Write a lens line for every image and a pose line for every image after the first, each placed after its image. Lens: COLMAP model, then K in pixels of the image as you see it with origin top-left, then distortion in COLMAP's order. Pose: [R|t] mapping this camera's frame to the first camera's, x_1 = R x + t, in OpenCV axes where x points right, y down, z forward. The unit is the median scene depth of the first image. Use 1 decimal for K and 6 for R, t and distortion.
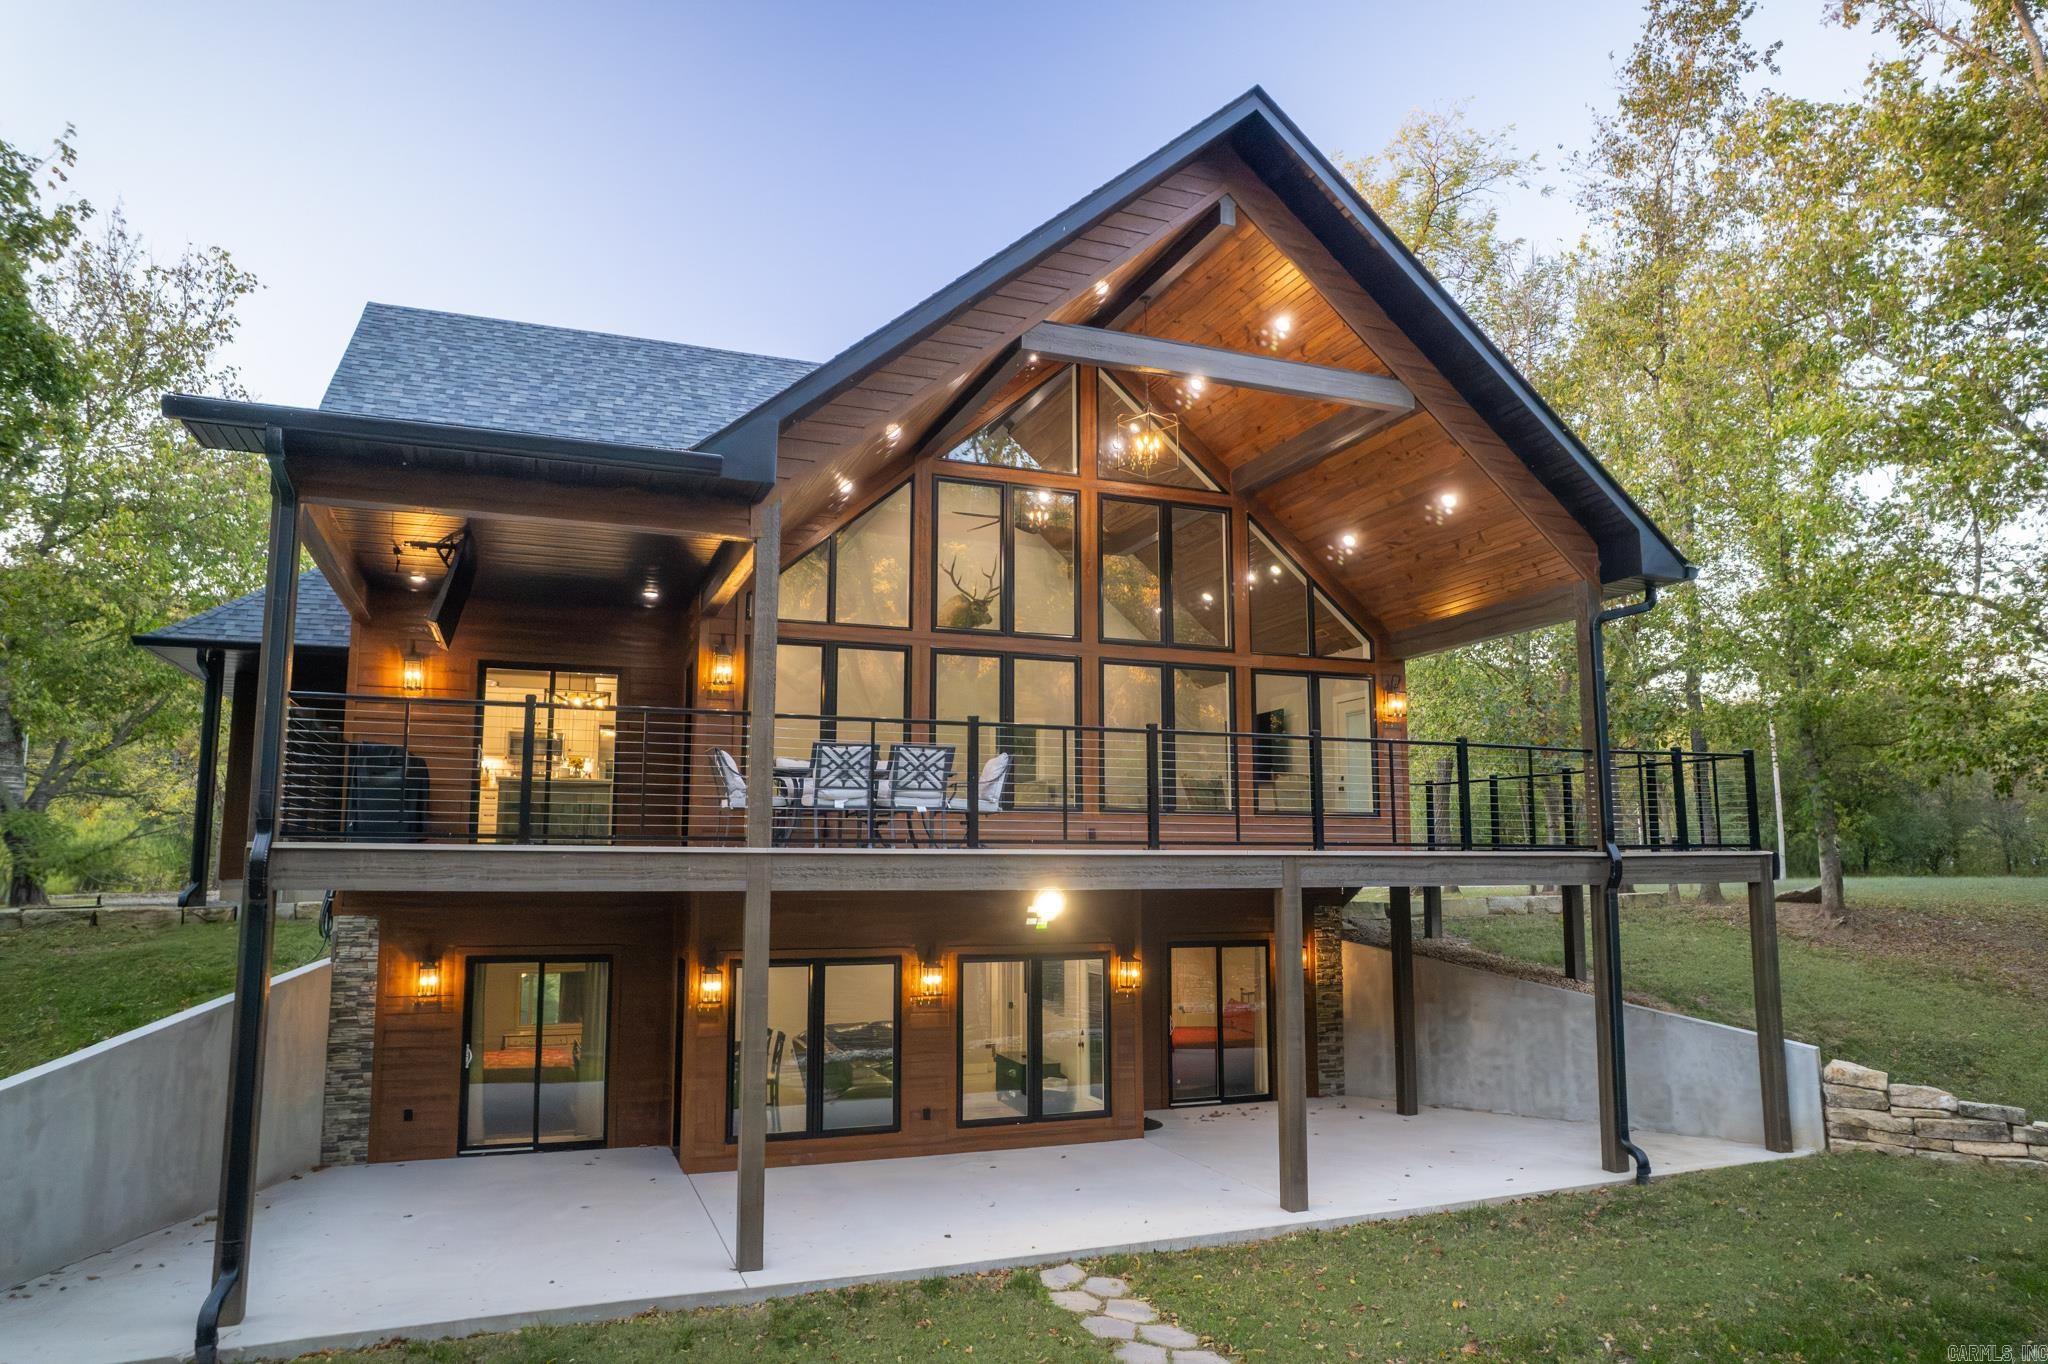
lens RADIAL K [[1276.3, 0, 1024.0], [0, 1276.3, 682.0], [0, 0, 1]] dist [-0.066333, 0.054888]
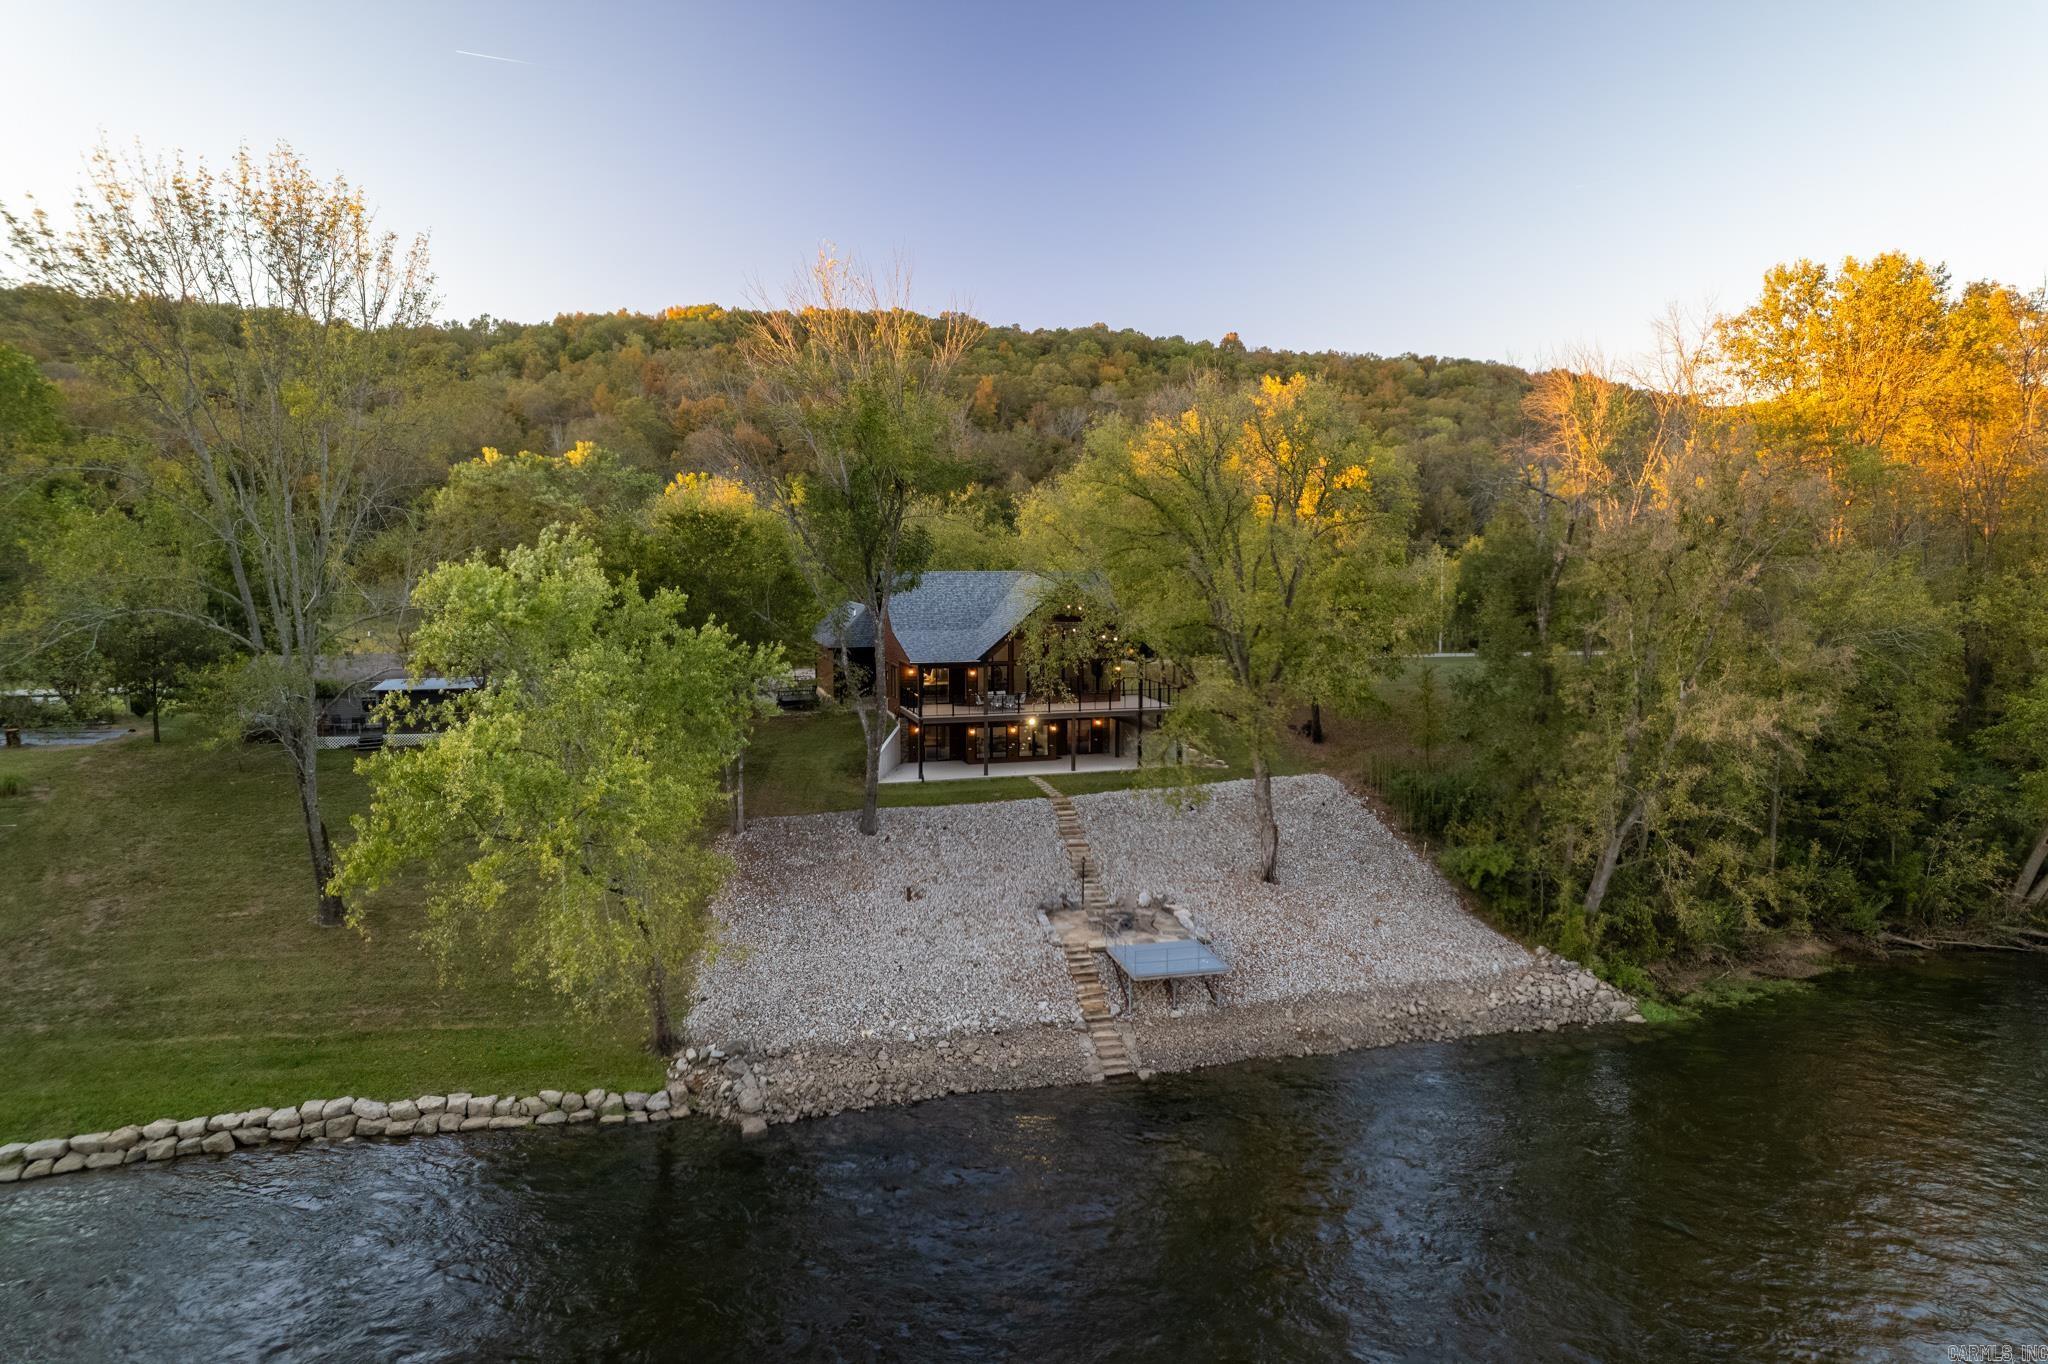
lens RADIAL K [[1276.3, 0, 1024.0], [0, 1276.3, 682.0], [0, 0, 1]] dist [-0.066333, 0.054888]
pose [[0.997275, 0.012941, -0.072630, 0.343013], [0.006377, 0.965687, 0.259629, -1.295897], [0.073498, -0.259385, 0.962973, -3.926554]]
